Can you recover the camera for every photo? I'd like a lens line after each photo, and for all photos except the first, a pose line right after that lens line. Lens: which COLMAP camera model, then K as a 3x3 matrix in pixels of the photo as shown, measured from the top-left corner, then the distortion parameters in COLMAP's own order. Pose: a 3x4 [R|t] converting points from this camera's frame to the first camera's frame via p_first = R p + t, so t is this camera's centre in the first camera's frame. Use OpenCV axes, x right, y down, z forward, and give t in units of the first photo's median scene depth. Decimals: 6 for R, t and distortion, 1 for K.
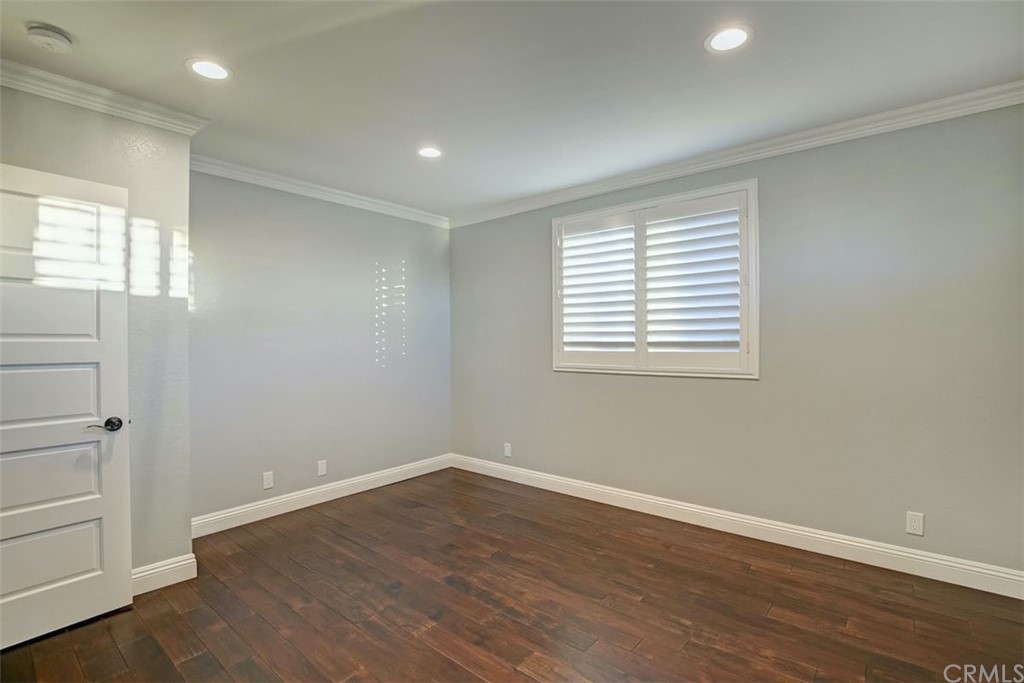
lens RADIAL K [[493.9, 0, 507.0], [0, 493.9, 336.3], [0, 0, 1]] dist [-0.032090, 0.005393]
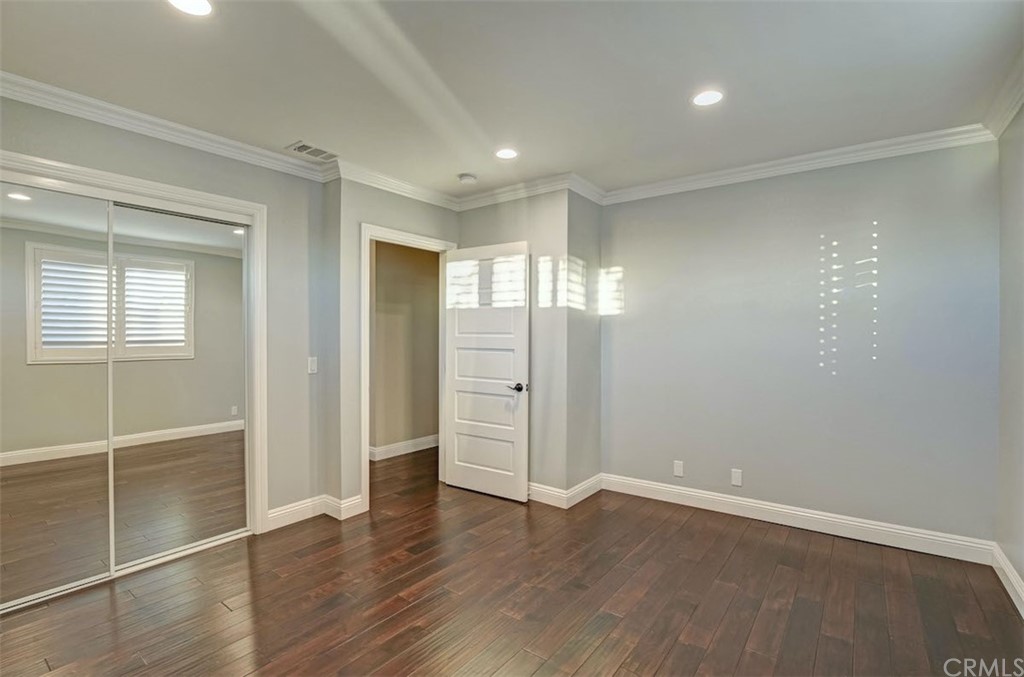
lens RADIAL K [[473.2, 0, 512.2], [0, 473.2, 333.9], [0, 0, 1]] dist [-0.012400, 0.000358]
pose [[0.057909, 0.001808, -0.998320, 0.710828], [0.004405, 0.999988, 0.002066, -0.003431], [0.998312, -0.004518, 0.057900, 0.799658]]
